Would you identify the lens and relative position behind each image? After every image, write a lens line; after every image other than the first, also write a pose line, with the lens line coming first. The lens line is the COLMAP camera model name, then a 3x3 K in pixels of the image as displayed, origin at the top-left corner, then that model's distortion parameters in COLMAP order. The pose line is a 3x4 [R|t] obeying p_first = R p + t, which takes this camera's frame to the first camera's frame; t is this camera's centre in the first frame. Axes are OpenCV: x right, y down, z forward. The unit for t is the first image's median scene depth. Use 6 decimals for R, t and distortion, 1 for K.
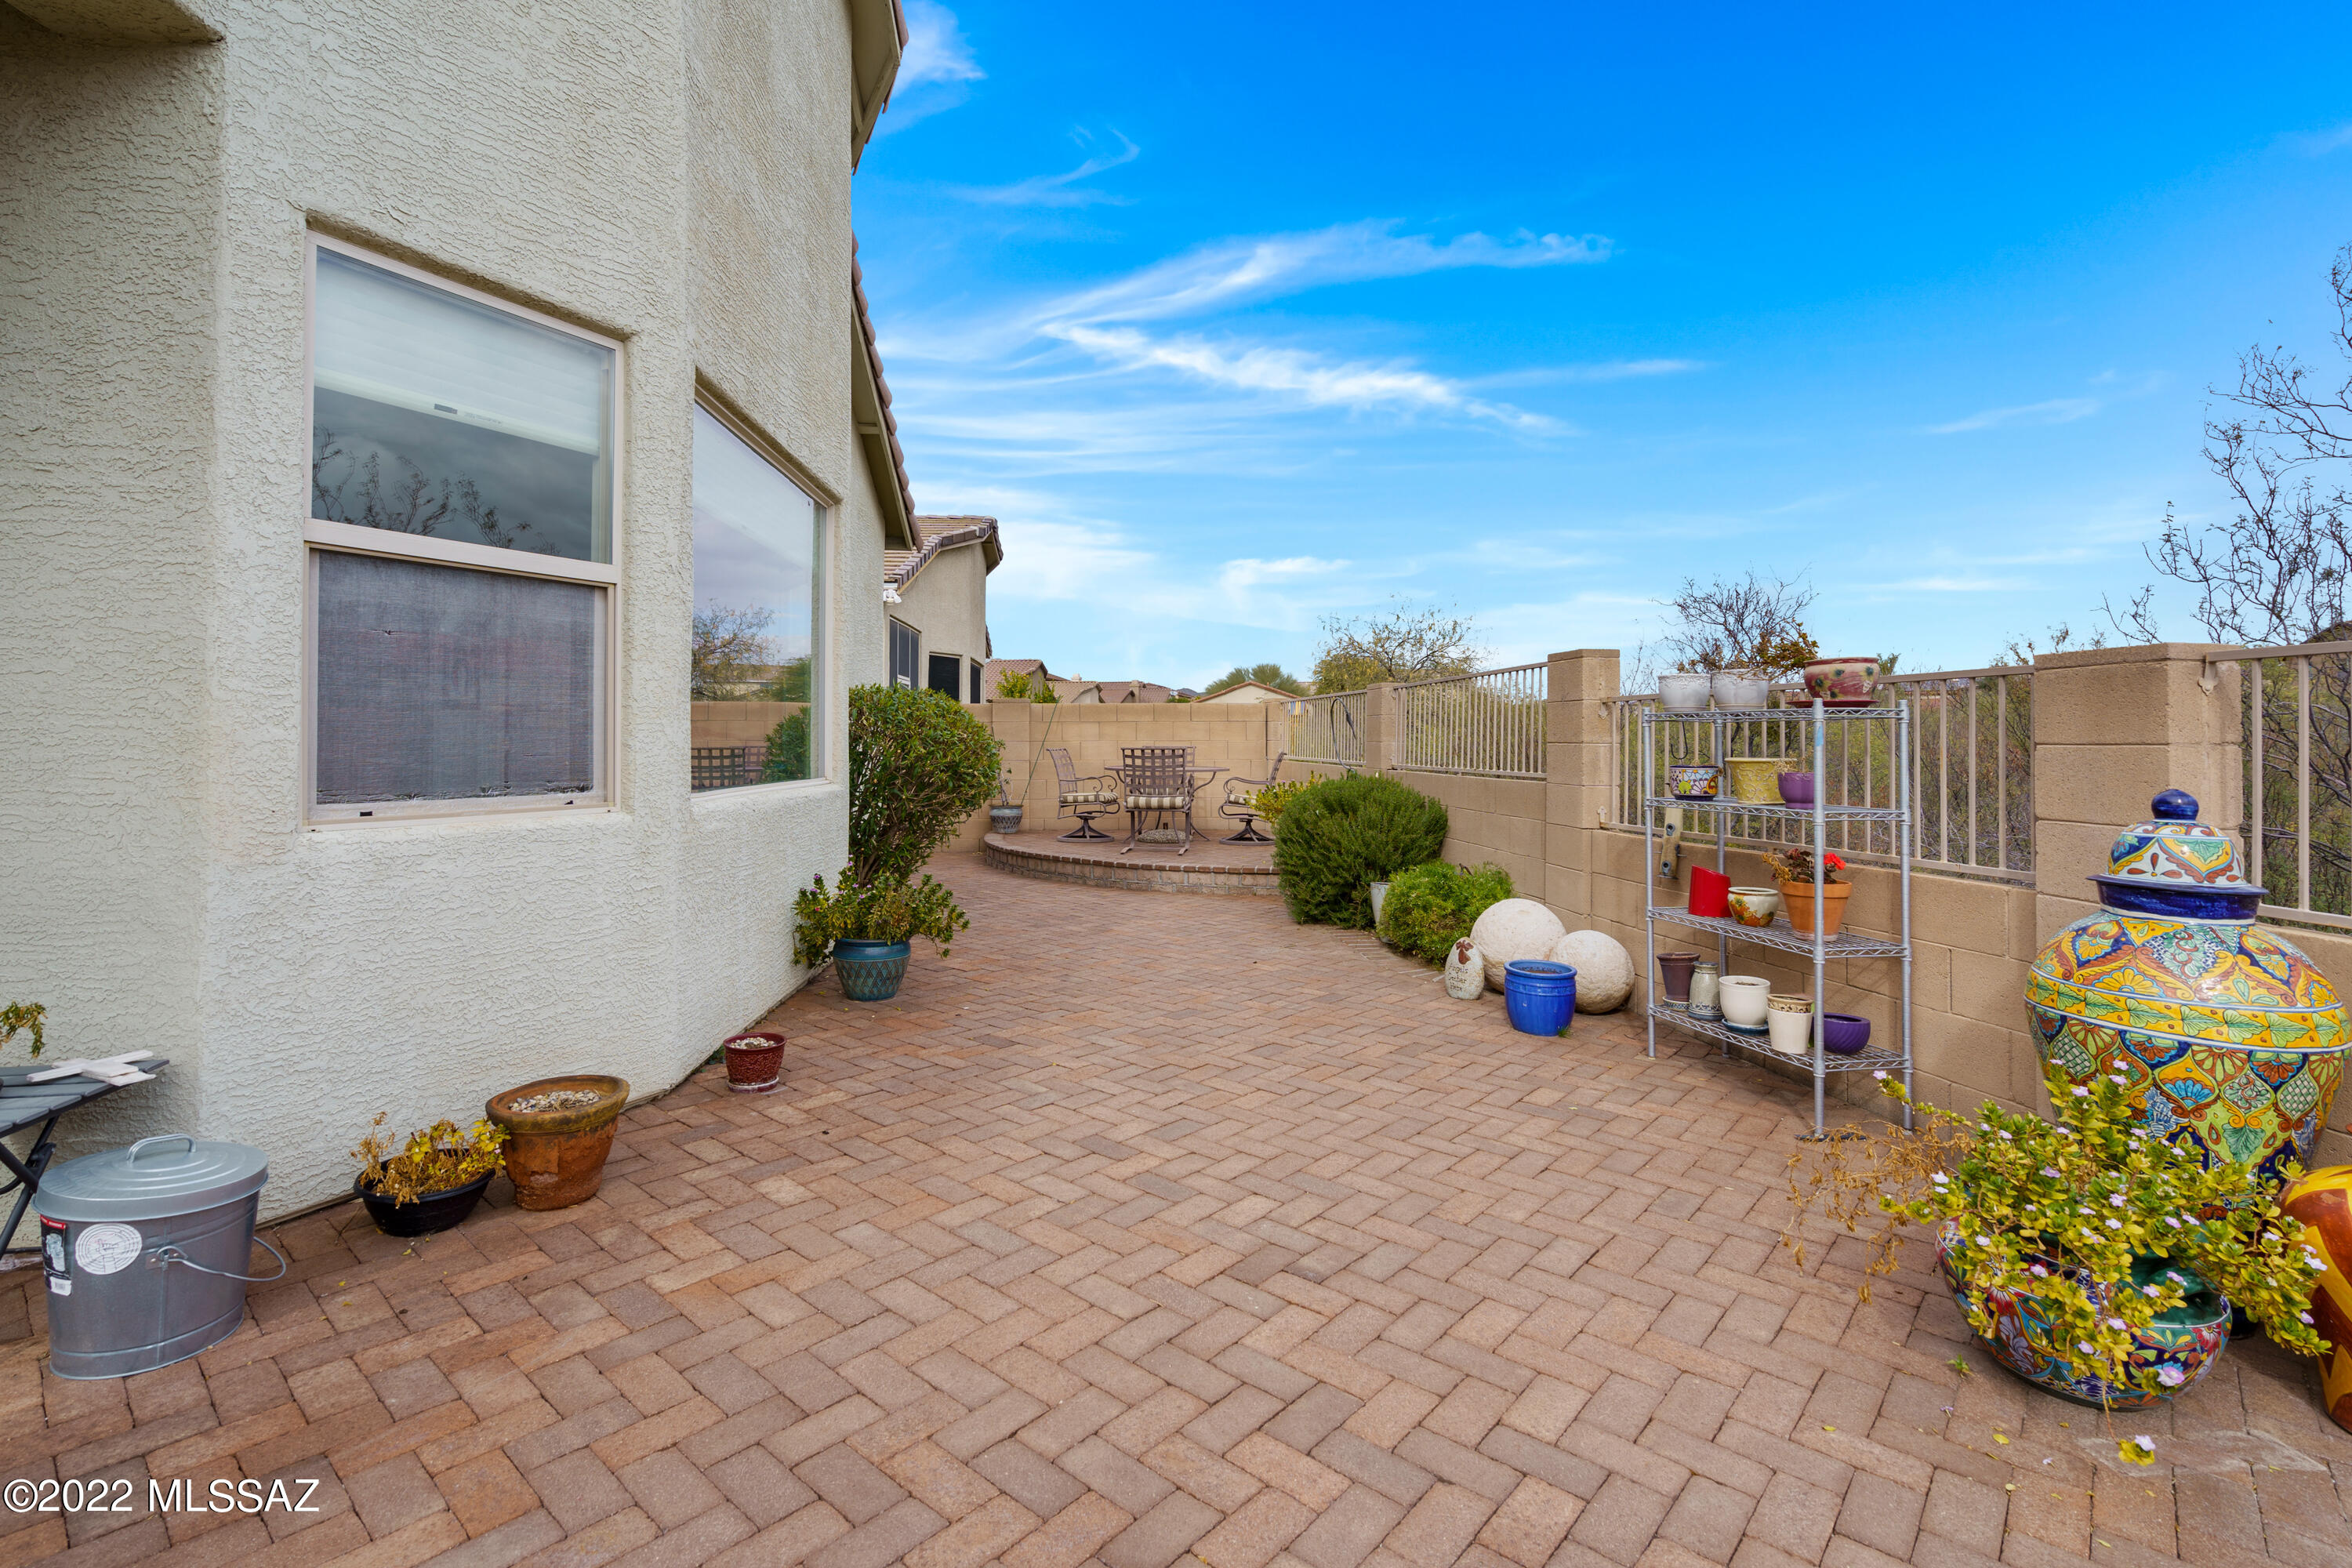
lens RADIAL K [[1090.2, 0, 1183.6], [0, 1090.2, 720.9], [0, 0, 1]] dist [-0.005762, 0.001905]
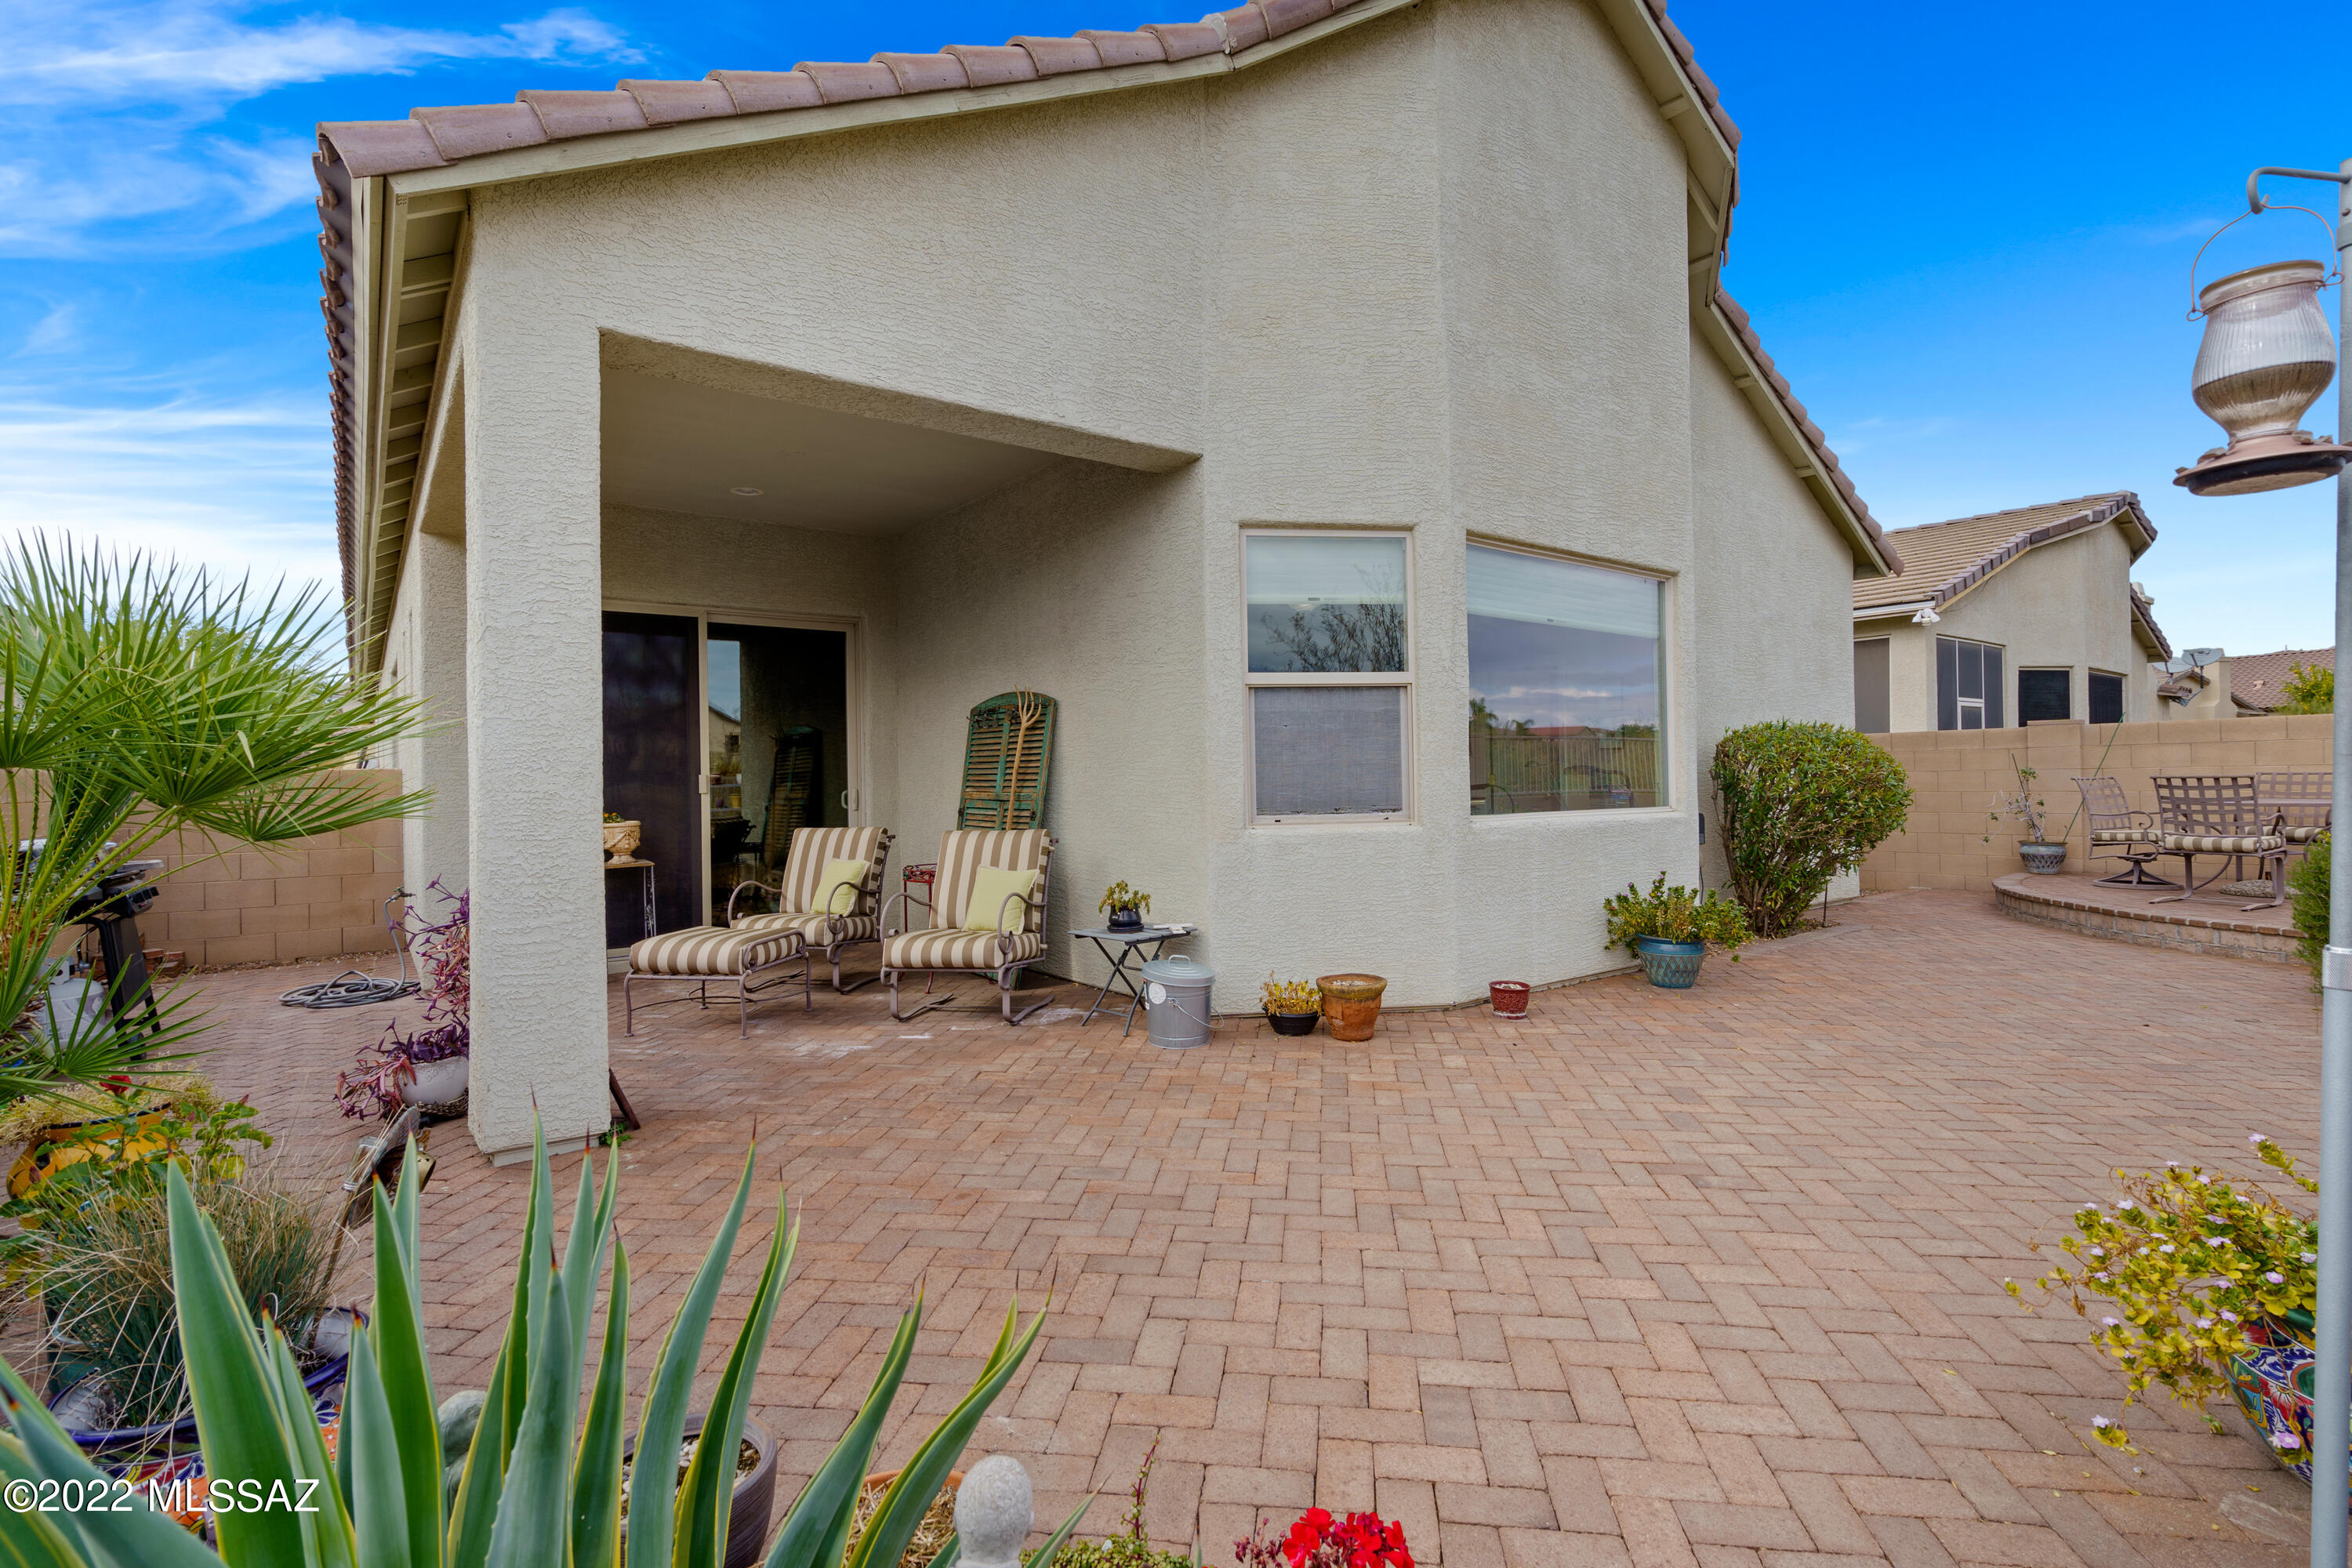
lens RADIAL K [[1090.2, 0, 1223.1], [0, 1090.2, 780.2], [0, 0, 1]] dist [-0.005762, 0.001905]
pose [[0.577949, -0.009359, -0.816019, 0.625575], [0.031228, 0.999456, 0.010654, -0.008636], [0.815475, -0.031640, 0.577927, -0.159810]]
